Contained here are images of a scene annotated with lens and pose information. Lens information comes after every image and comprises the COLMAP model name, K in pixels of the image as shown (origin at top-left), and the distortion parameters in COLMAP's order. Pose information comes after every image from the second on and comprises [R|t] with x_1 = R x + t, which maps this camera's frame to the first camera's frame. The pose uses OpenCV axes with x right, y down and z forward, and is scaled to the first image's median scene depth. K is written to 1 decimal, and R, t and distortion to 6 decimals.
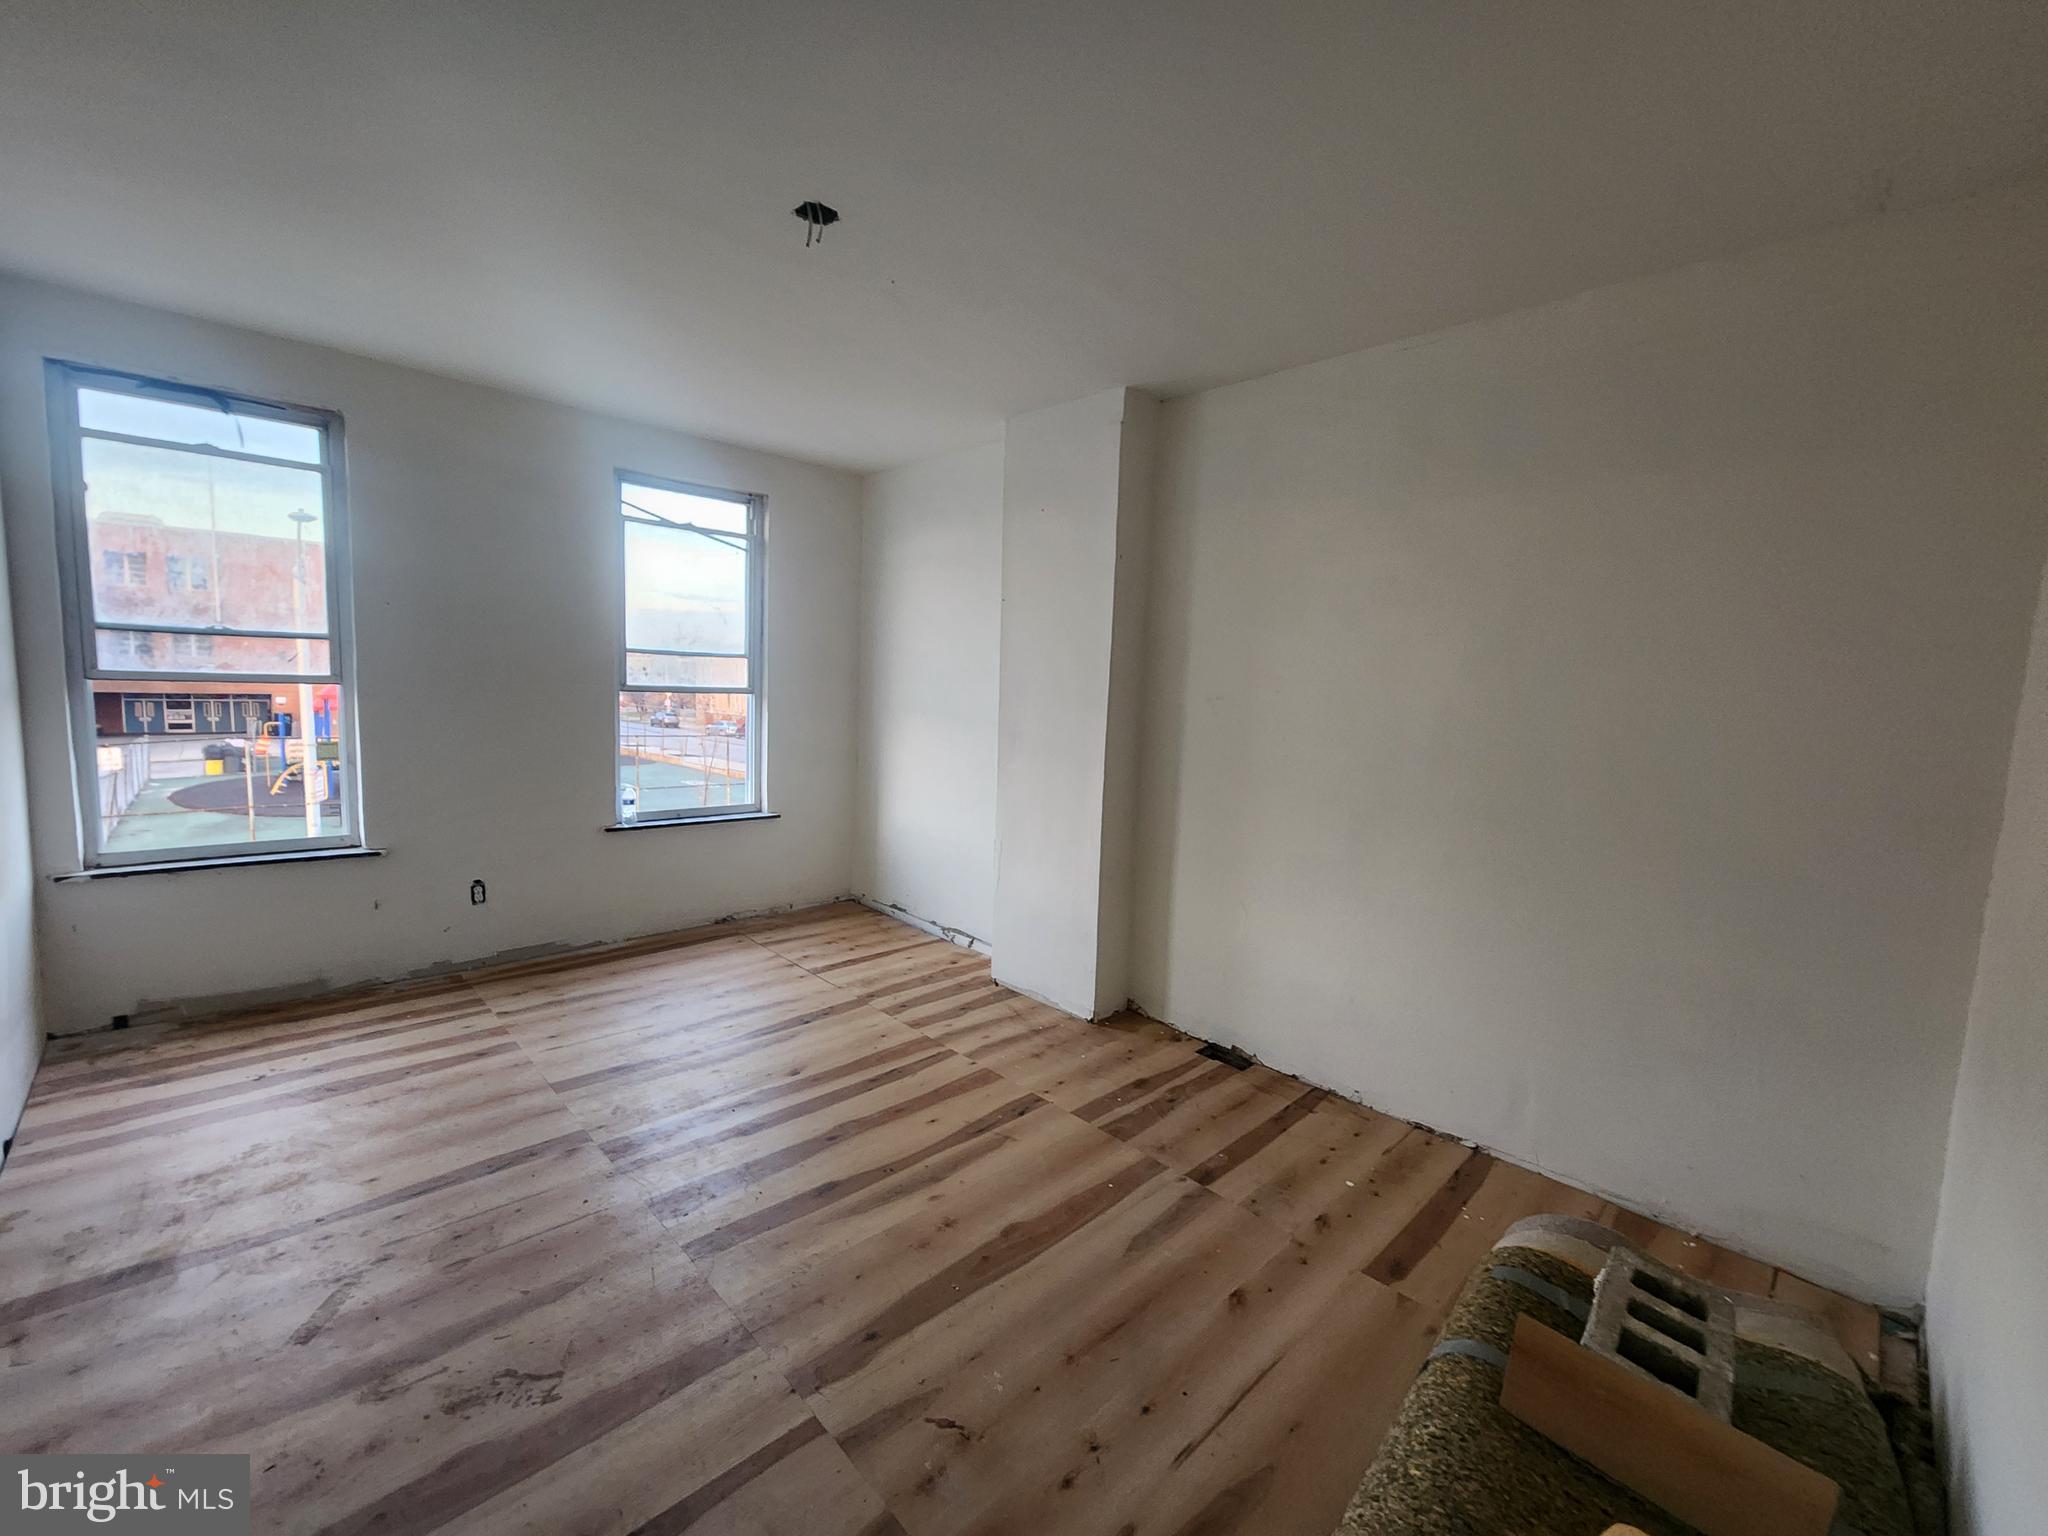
lens RADIAL K [[875.1, 0, 1024.0], [0, 875.1, 768.0], [0, 0, 1]] dist [-0.008342, -0.000858]
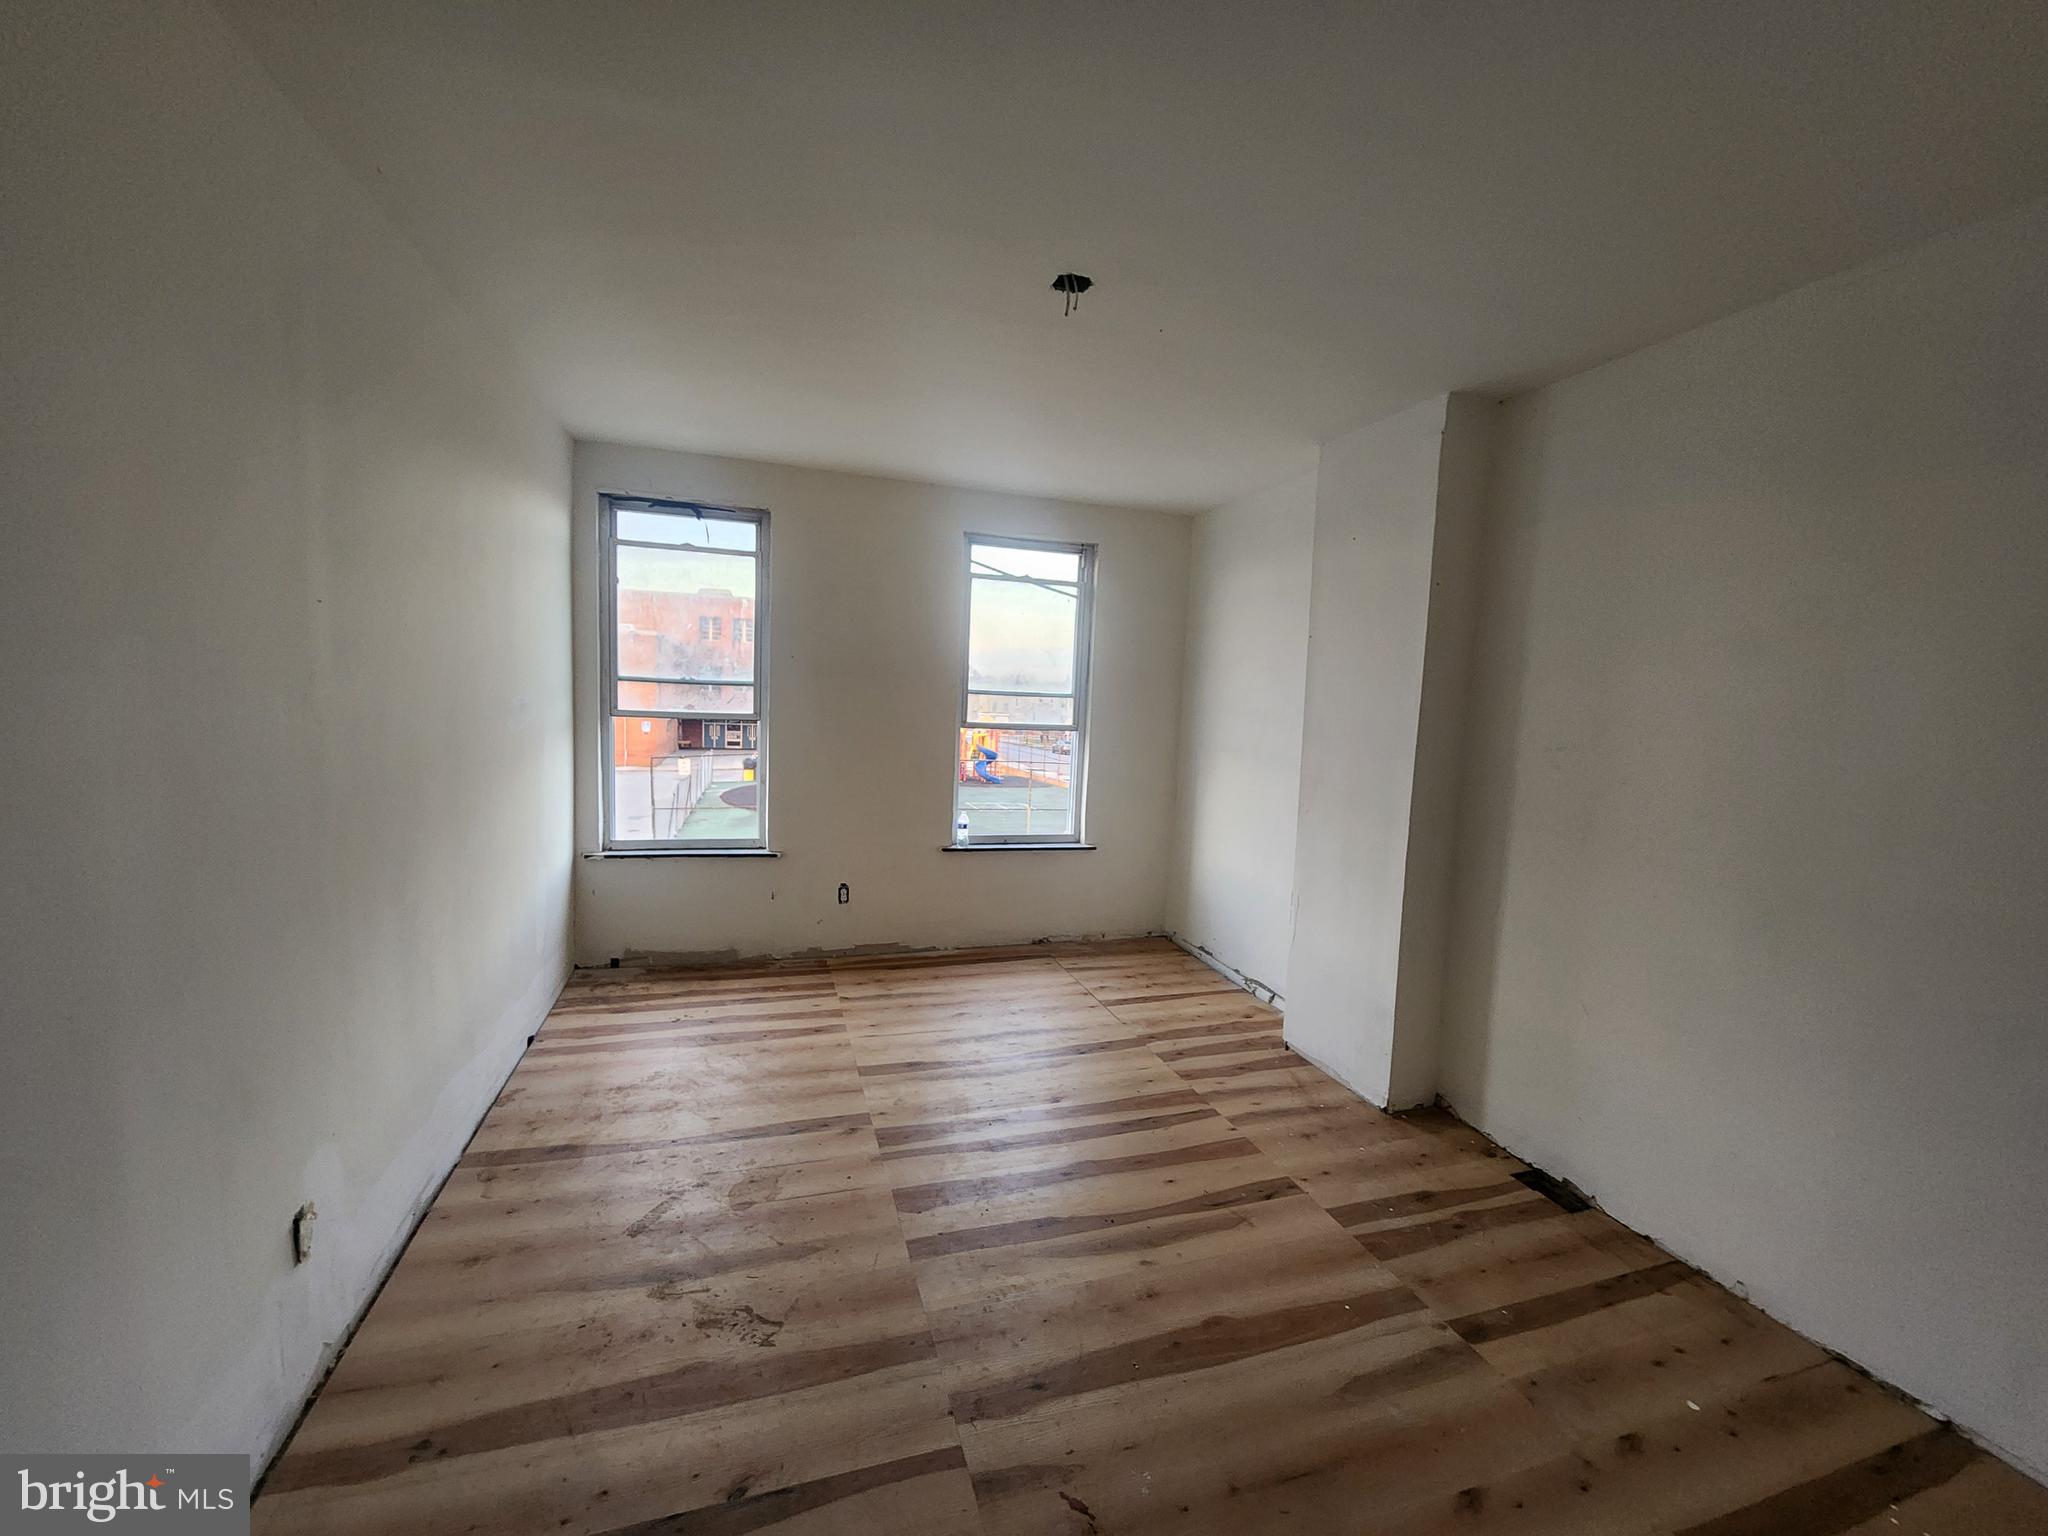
lens RADIAL K [[859.8, 0, 1024.0], [0, 859.8, 768.0], [0, 0, 1]] dist [-0.010641, 0.003832]
pose [[0.890957, 0.034663, -0.452763, 0.144806], [-0.048598, 0.998634, -0.019178, -0.022801], [0.451480, 0.039090, 0.891425, 0.056254]]
